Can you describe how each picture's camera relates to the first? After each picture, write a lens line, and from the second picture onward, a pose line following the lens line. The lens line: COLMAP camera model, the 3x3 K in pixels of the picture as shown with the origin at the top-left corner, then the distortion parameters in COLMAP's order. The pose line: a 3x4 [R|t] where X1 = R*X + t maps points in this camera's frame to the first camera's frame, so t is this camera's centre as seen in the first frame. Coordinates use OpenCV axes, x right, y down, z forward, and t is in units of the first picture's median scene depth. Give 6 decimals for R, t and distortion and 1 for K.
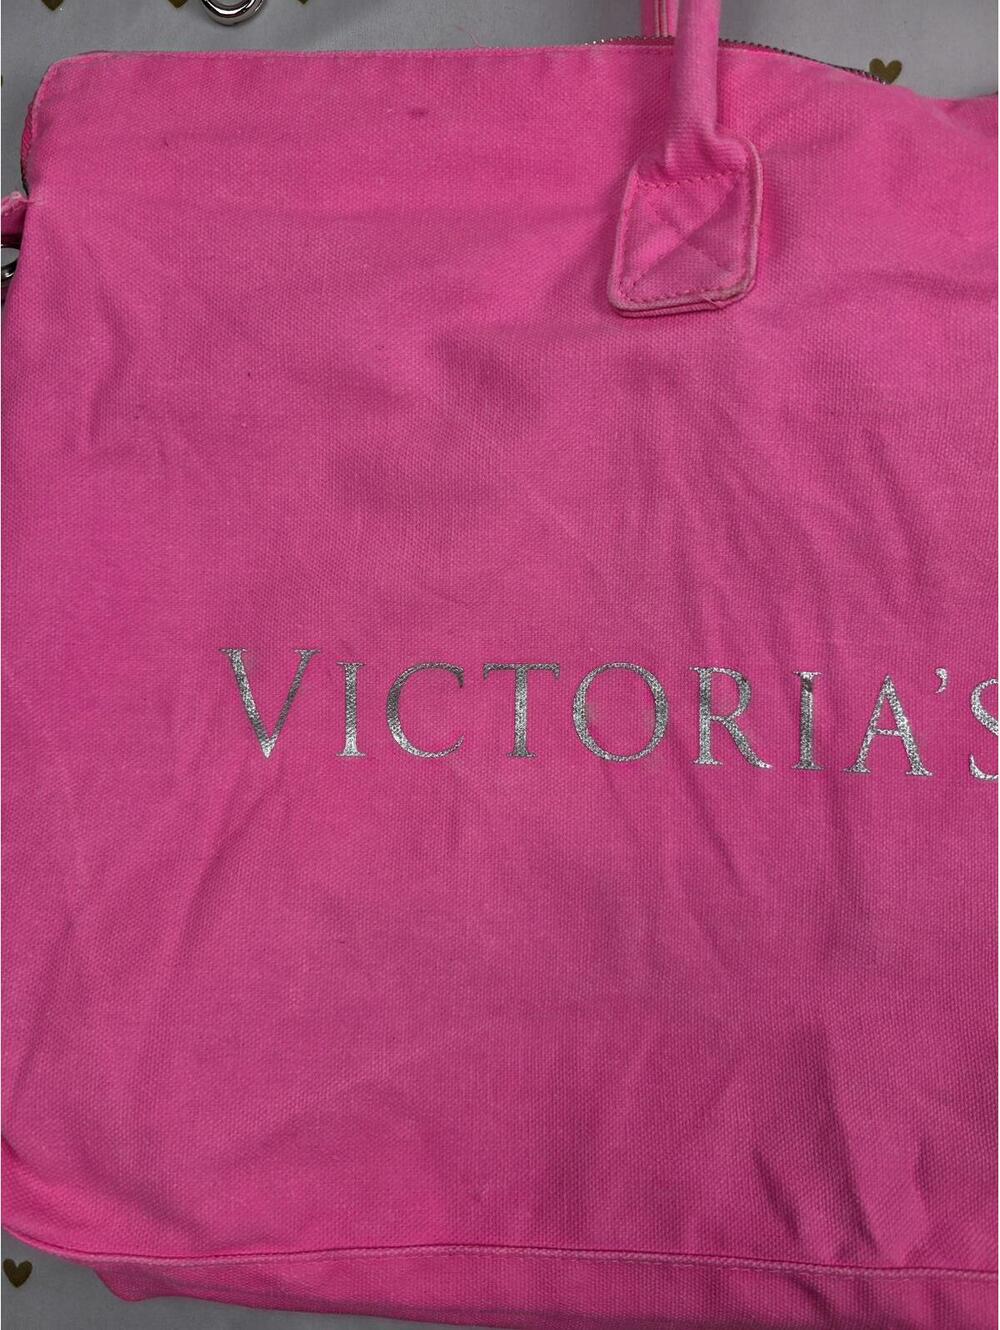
lens RADIAL K [[1005.4, 0, 438.6], [0, 1005.4, 660.7], [0, 0, 1]] dist [-0.006772, -0.052062]
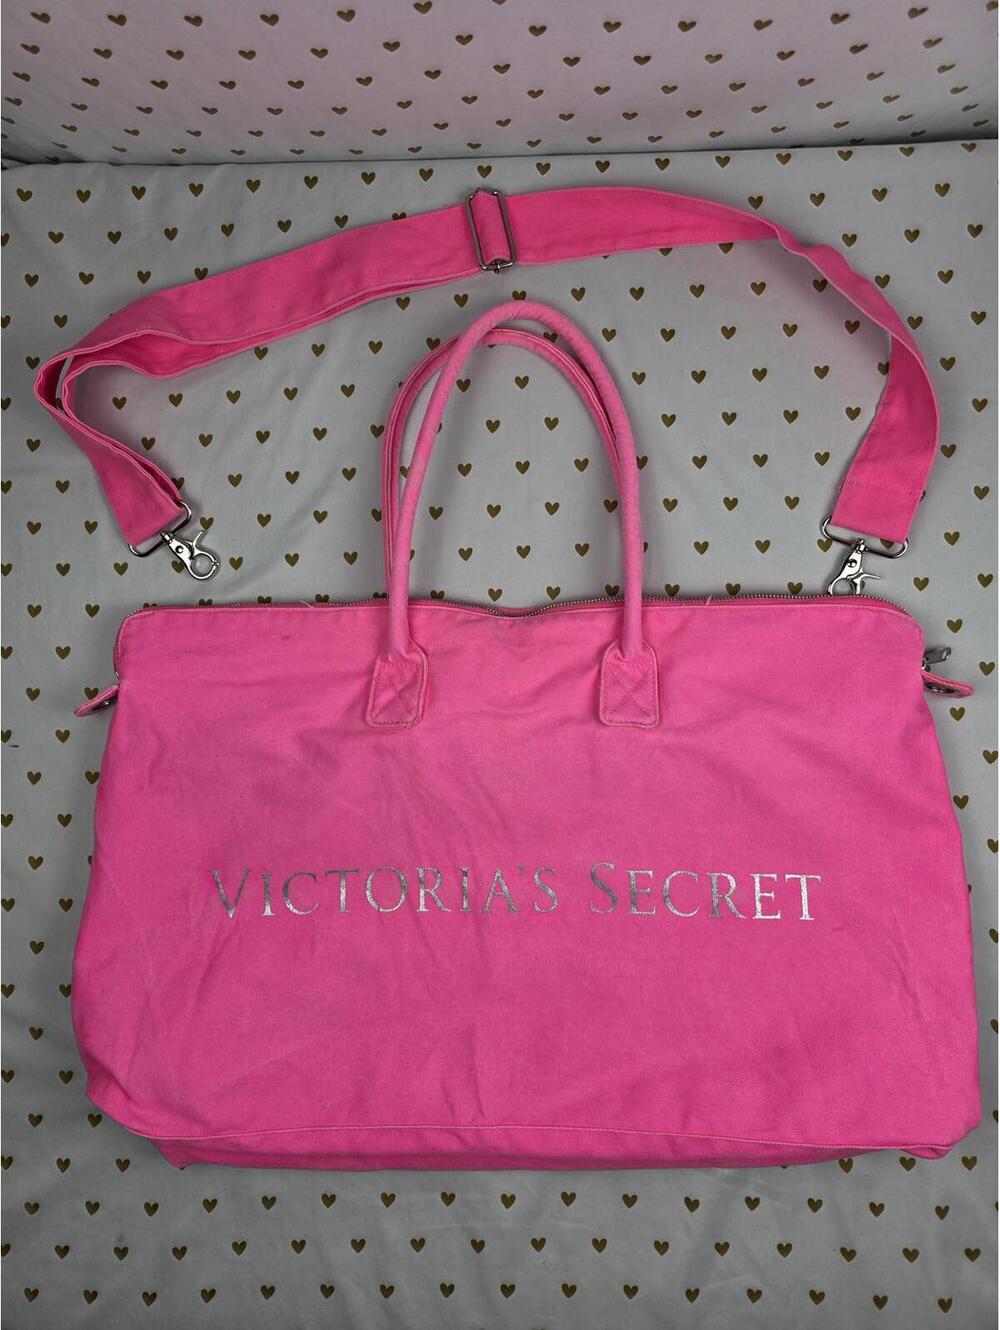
lens RADIAL K [[893.5, 0, 446.0], [0, 893.5, 646.9], [0, 0, 1]] dist [-0.002997, -0.047009]
pose [[0.998154, -0.045263, 0.040505, 0.273167], [0.048108, 0.996225, -0.072257, -0.360920], [-0.037082, 0.074073, 0.996563, -1.123143]]
